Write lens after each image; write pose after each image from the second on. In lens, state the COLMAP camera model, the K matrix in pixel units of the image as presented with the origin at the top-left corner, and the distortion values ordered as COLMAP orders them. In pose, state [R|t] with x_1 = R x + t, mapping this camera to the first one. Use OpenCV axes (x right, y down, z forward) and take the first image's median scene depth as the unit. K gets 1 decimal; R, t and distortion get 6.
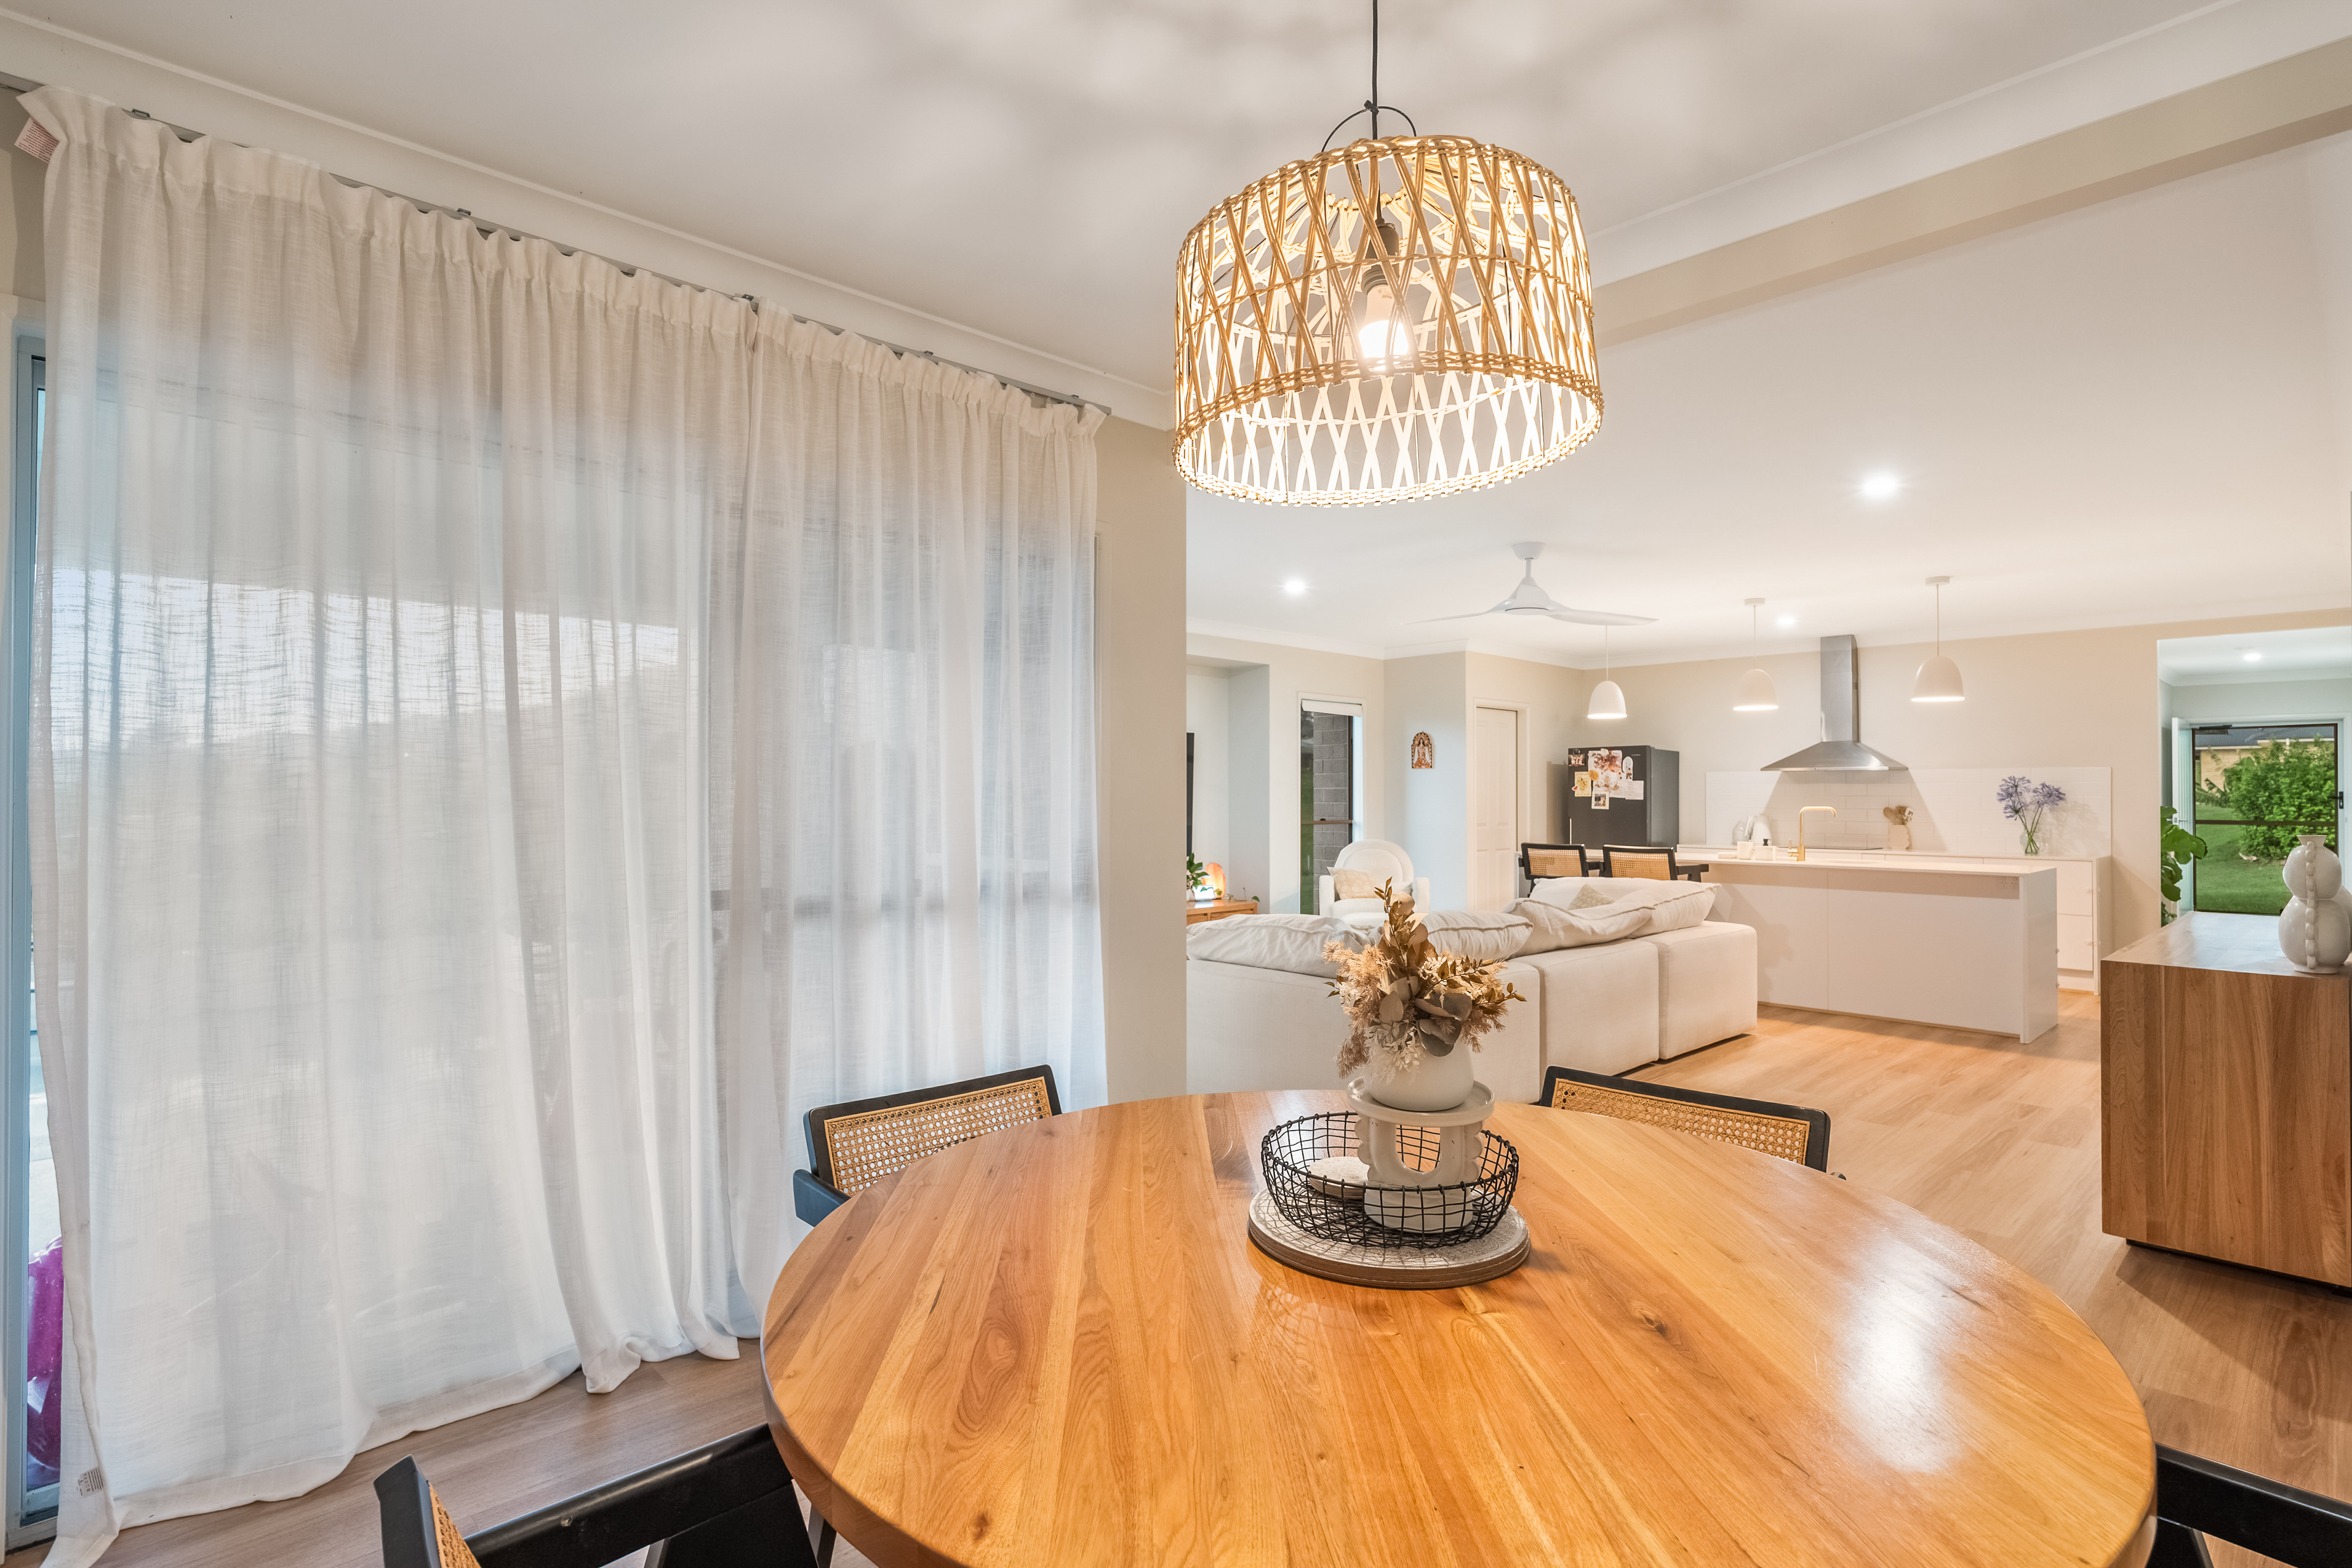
lens RADIAL K [[1149.1, 0, 1176.0], [0, 1149.1, 784.0], [0, 0, 1]] dist [-0.000451, 0.005938]
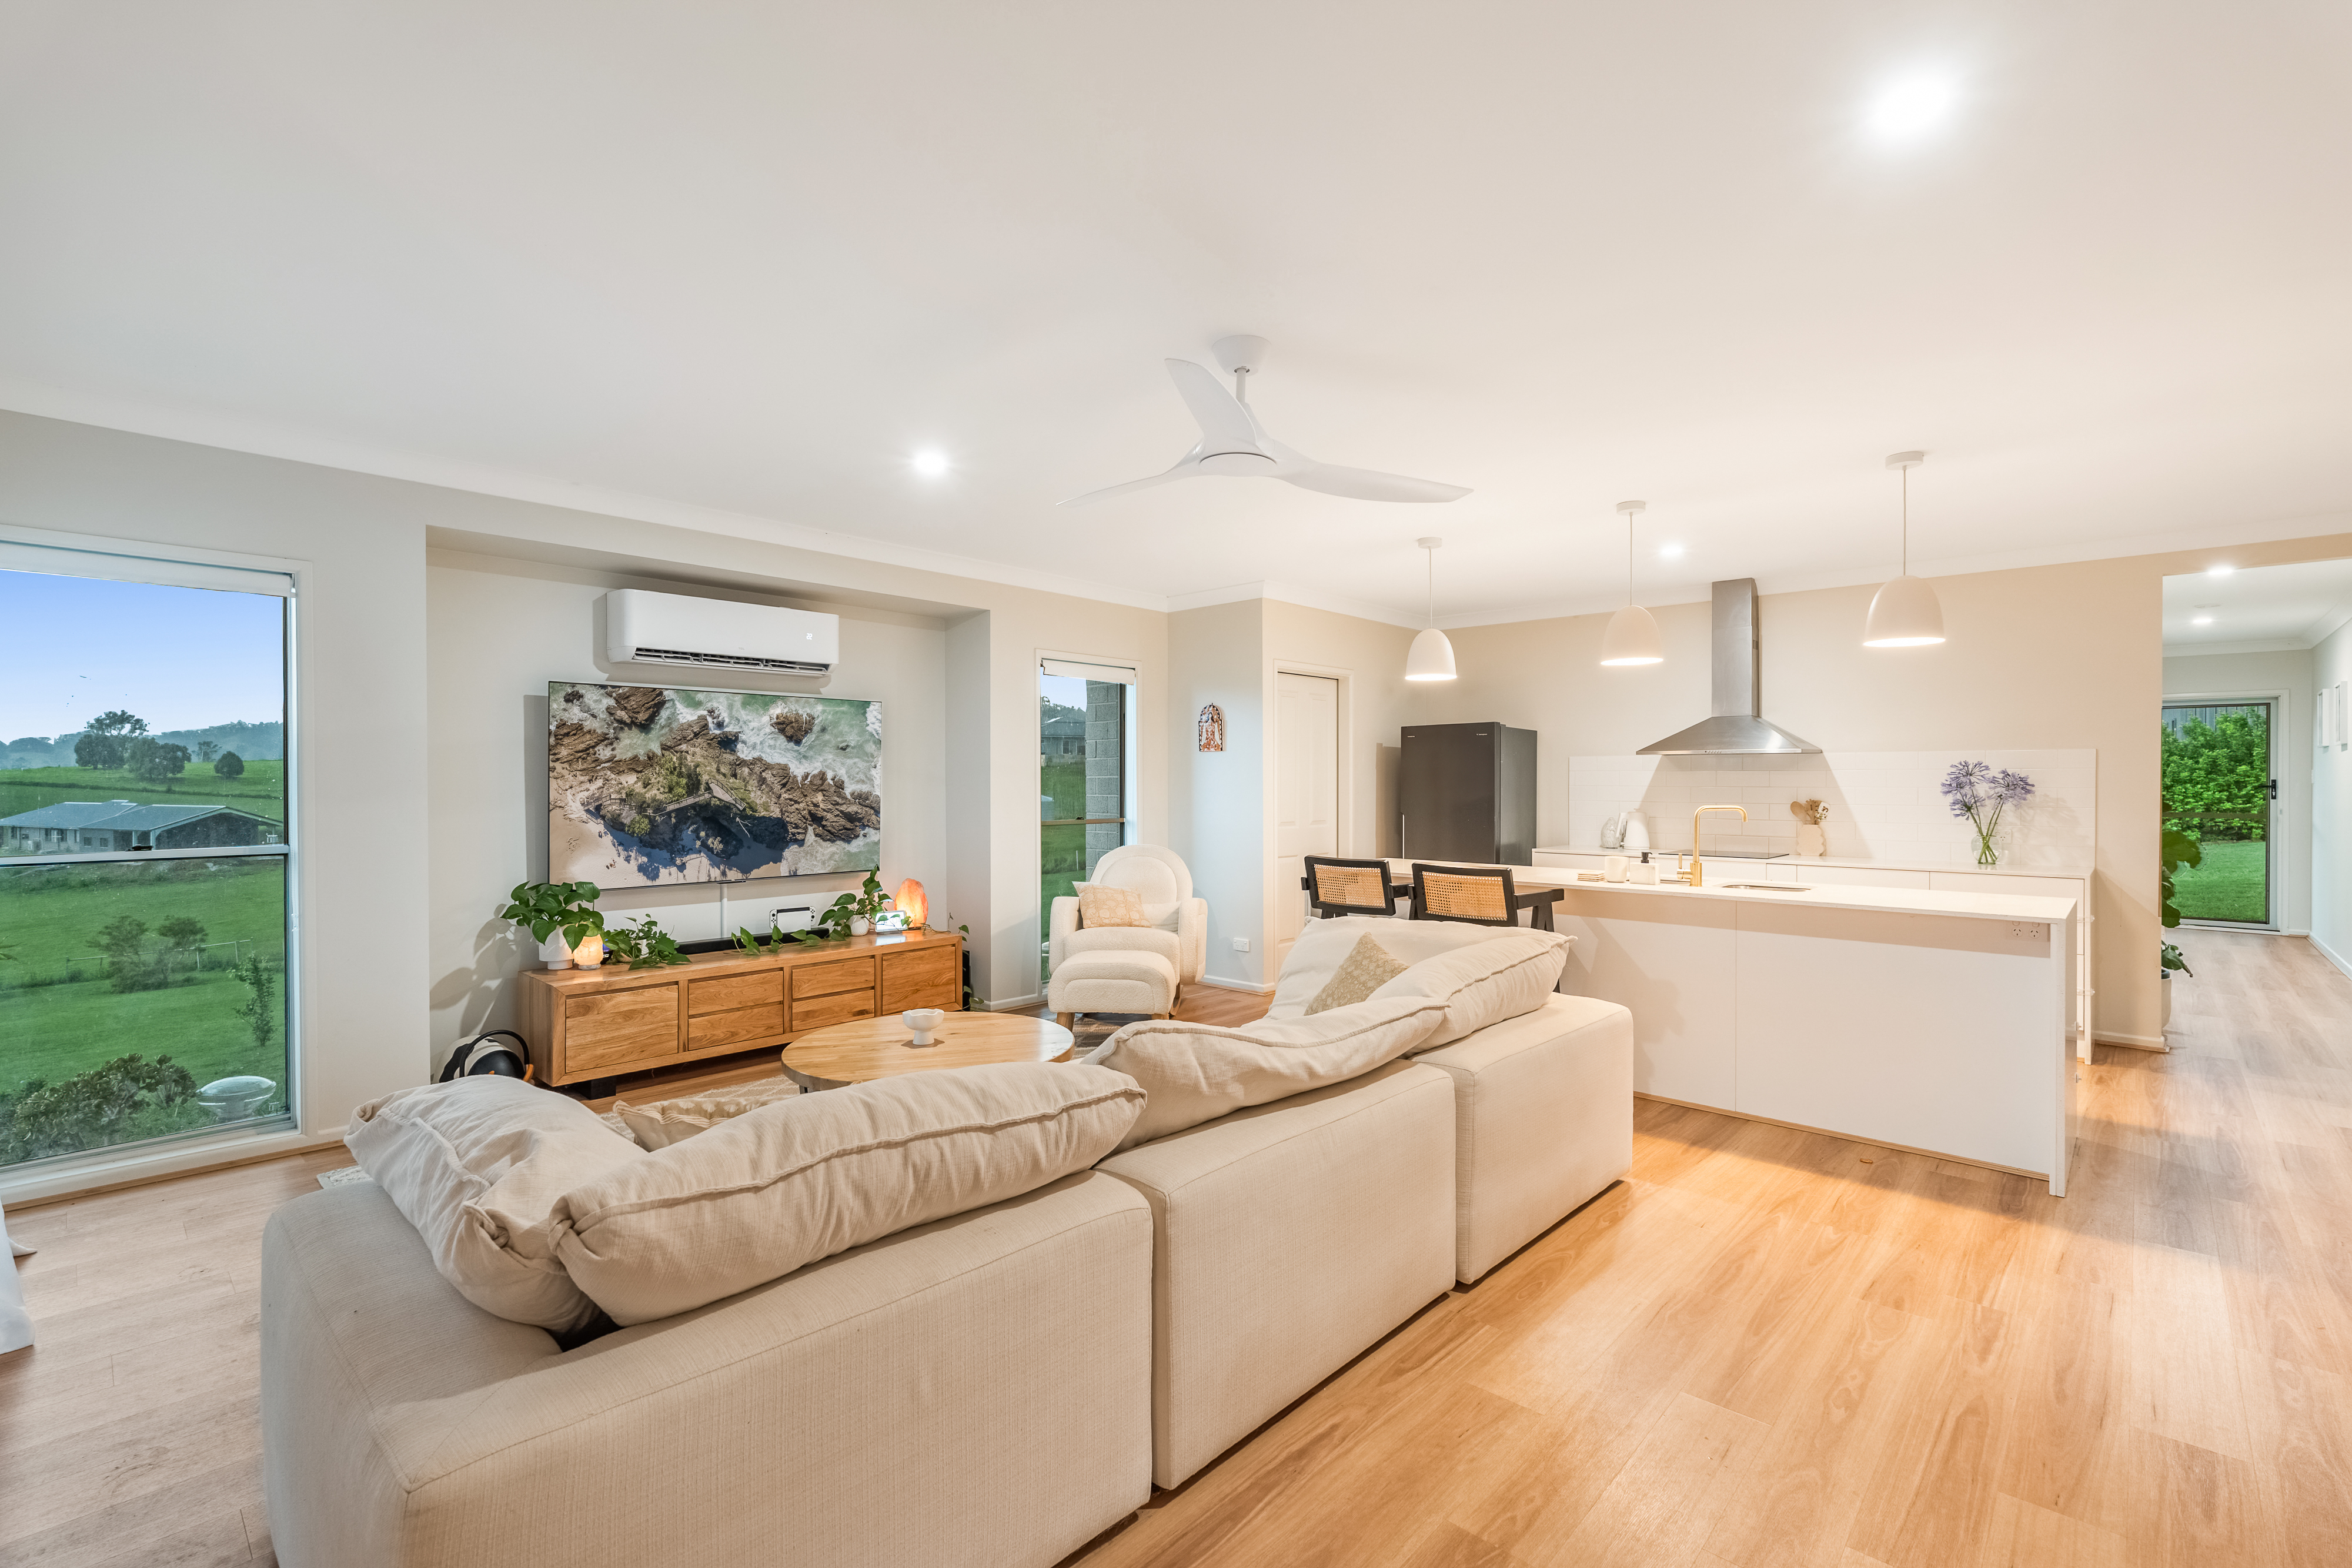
lens RADIAL K [[1046.0, 0, 1176.0], [0, 1046.0, 784.0], [0, 0, 1]] dist [0.000033, 0.000057]
pose [[0.998245, -0.001270, 0.059198, 0.183882], [0.000518, 0.999919, 0.012714, -0.000815], [-0.059209, -0.012661, 0.998165, 0.368128]]
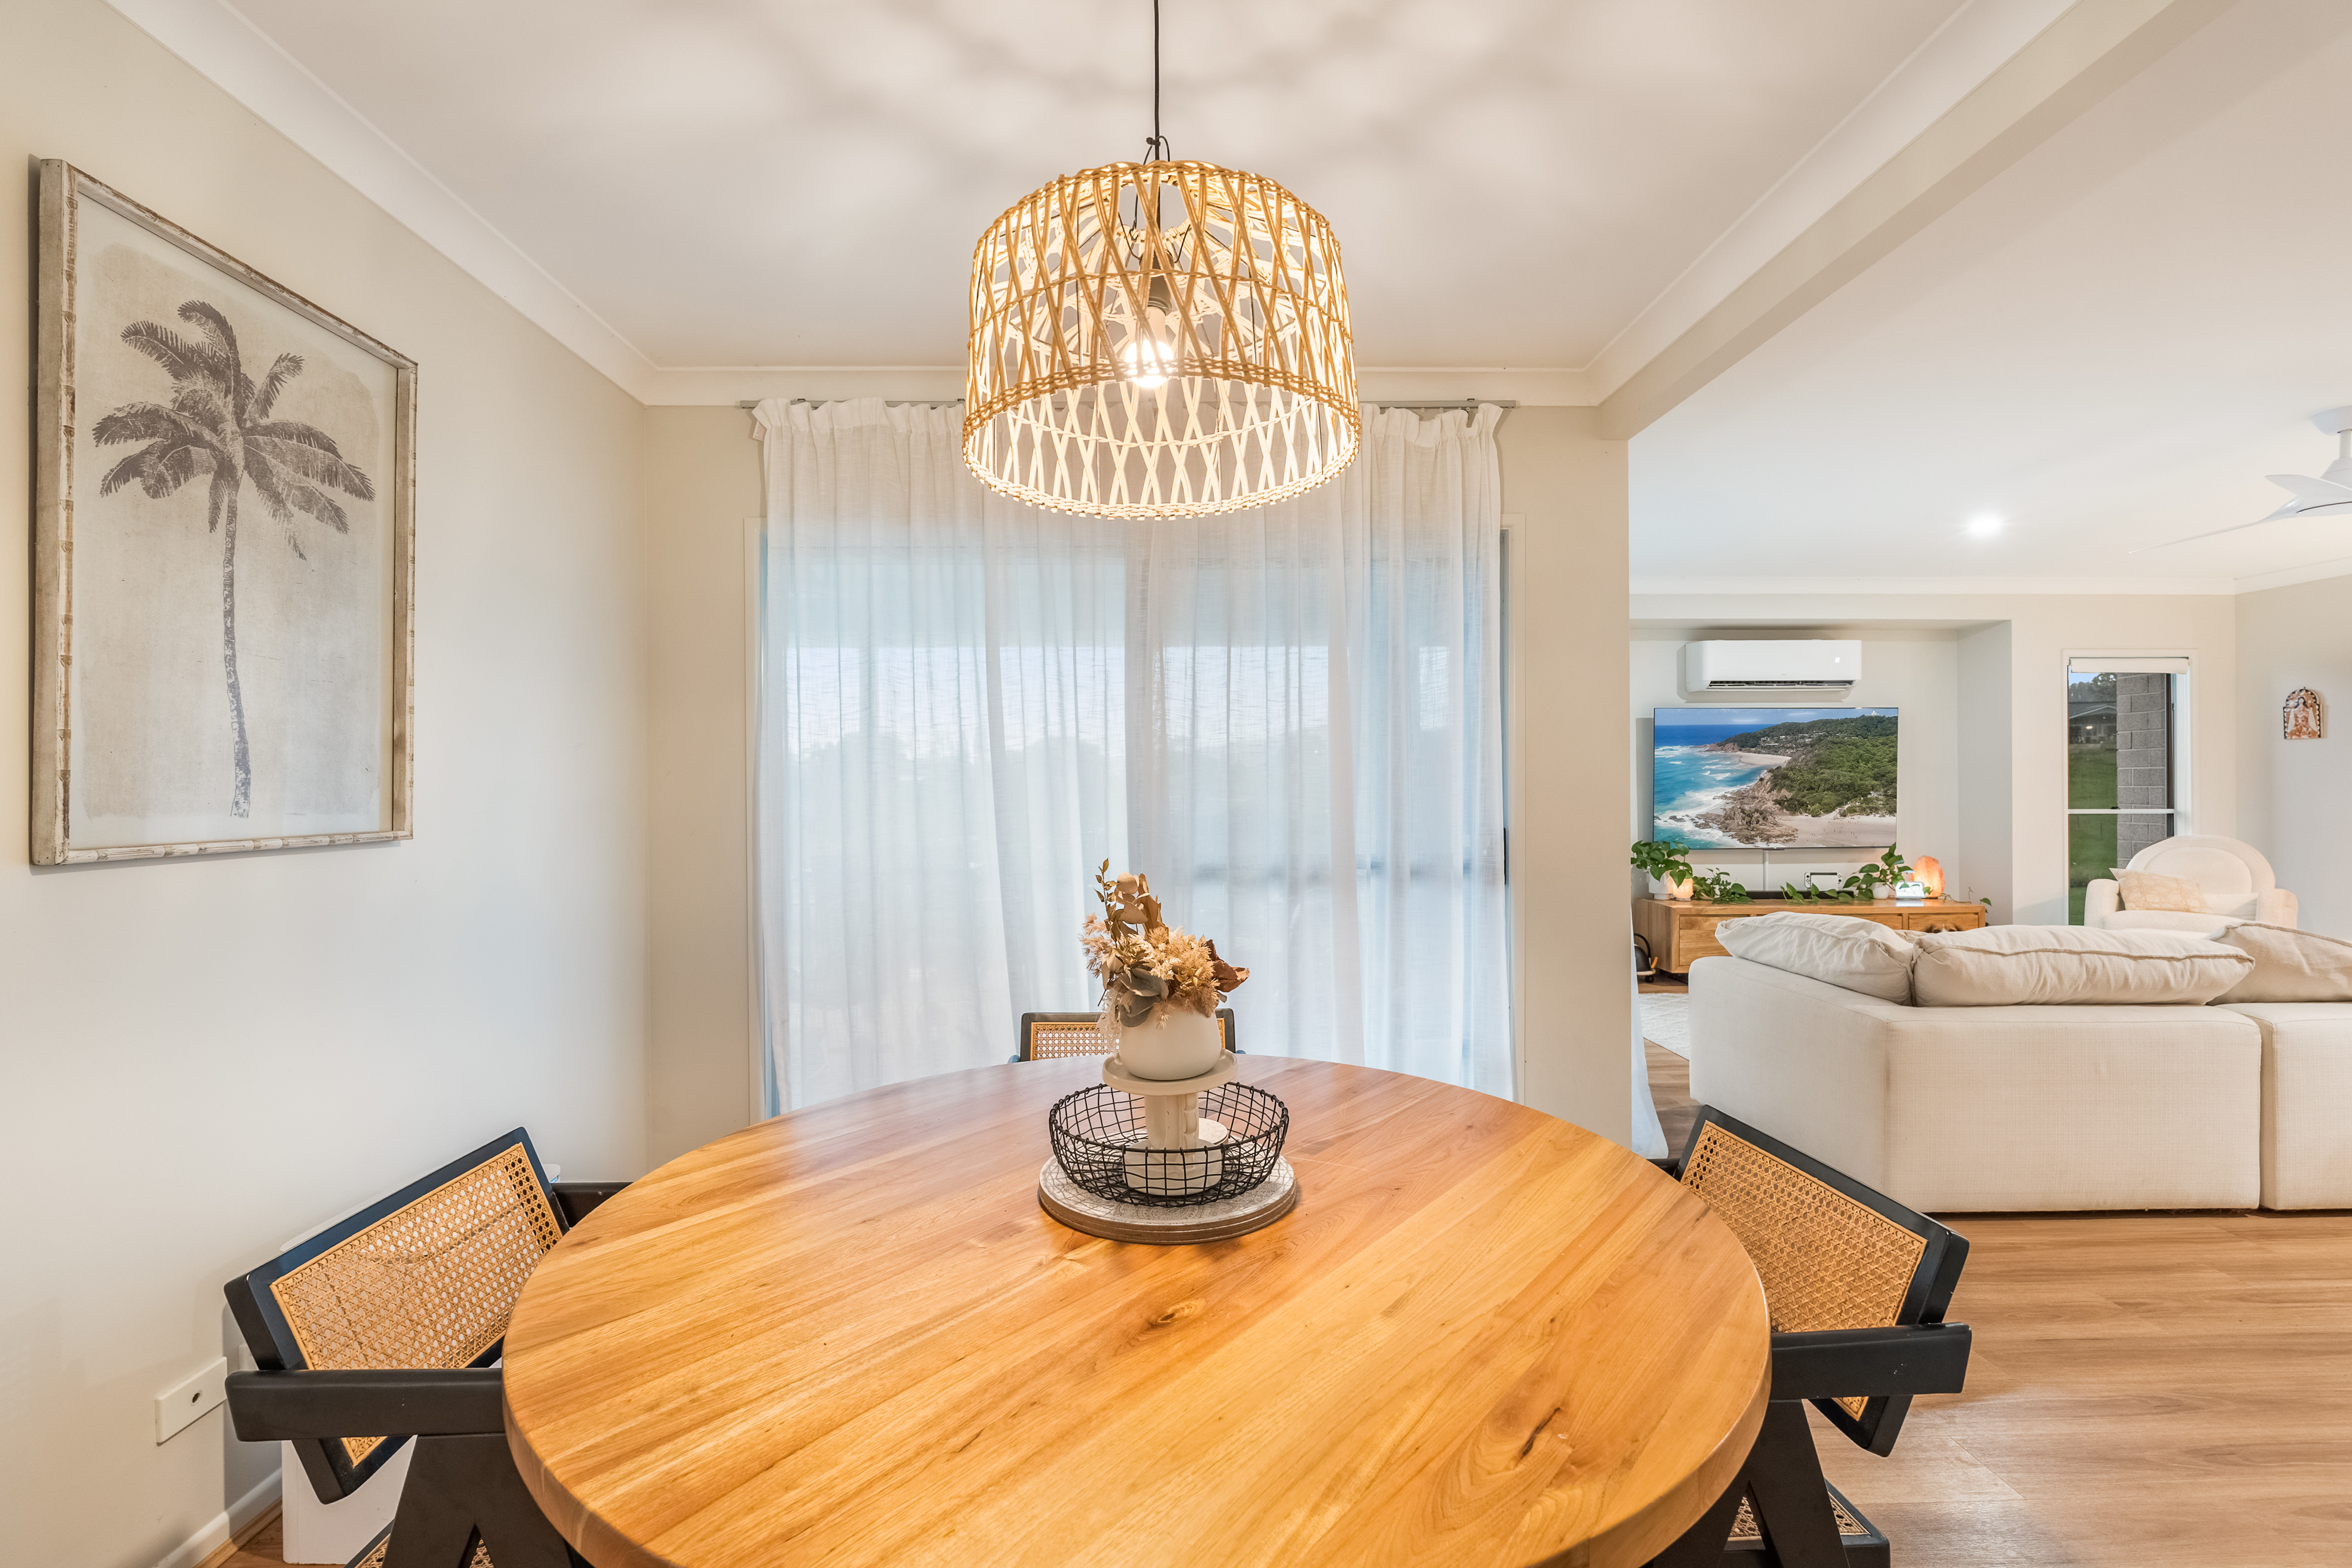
lens RADIAL K [[1031.6, 0, 1176.0], [0, 1031.6, 784.0], [0, 0, 1]] dist [-0.001468, 0.000183]
pose [[0.743149, -0.003527, -0.669116, 0.149187], [0.012668, 0.999881, 0.008798, 0.000230], [0.669006, -0.015014, 0.743106, 0.051797]]
